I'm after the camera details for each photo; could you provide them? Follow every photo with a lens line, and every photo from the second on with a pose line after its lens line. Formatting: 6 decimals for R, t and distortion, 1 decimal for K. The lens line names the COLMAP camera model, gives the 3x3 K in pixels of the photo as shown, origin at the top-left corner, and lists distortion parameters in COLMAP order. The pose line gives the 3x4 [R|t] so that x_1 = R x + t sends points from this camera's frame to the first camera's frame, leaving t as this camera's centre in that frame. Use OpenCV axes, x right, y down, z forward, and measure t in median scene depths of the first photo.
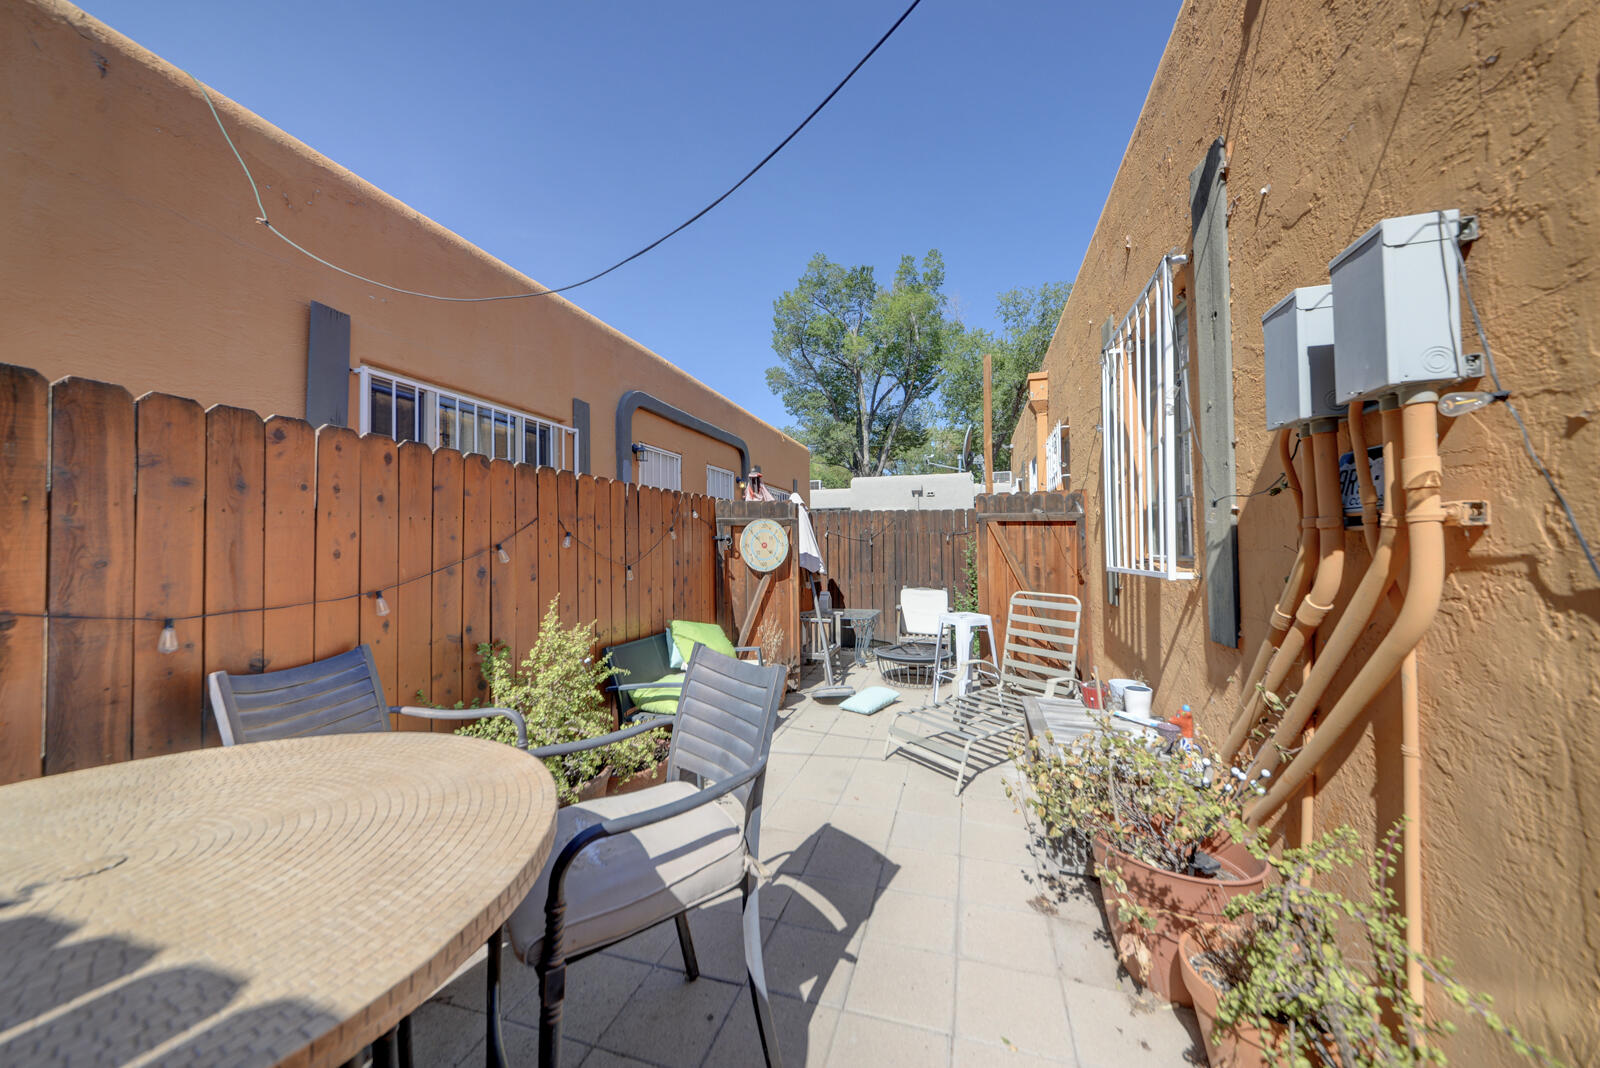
lens RADIAL K [[557.0, 0, 786.4], [0, 557.0, 532.2], [0, 0, 1]] dist [0.019460, -0.012106]
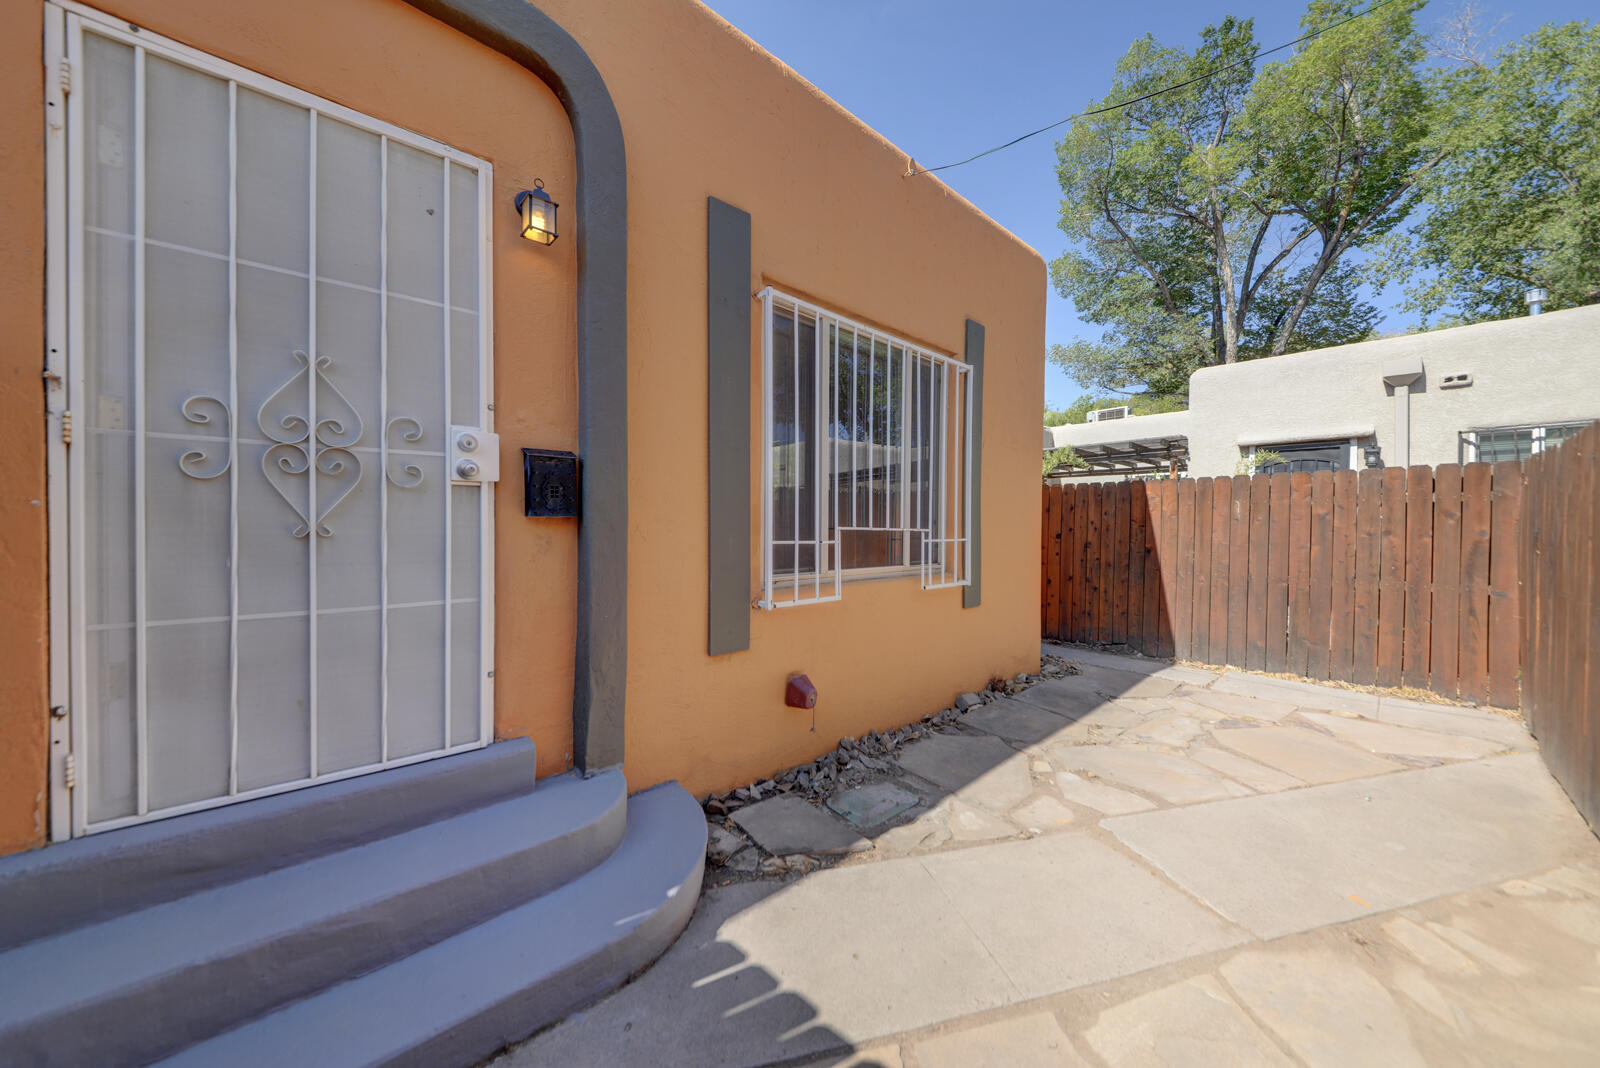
lens RADIAL K [[557.0, 0, 786.4], [0, 557.0, 532.2], [0, 0, 1]] dist [0.019460, -0.012106]
pose [[0.868679, 0.015274, -0.495140, 0.118697], [0.005179, 0.999190, 0.039909, 0.029589], [0.495348, -0.037232, 0.867896, 0.926048]]
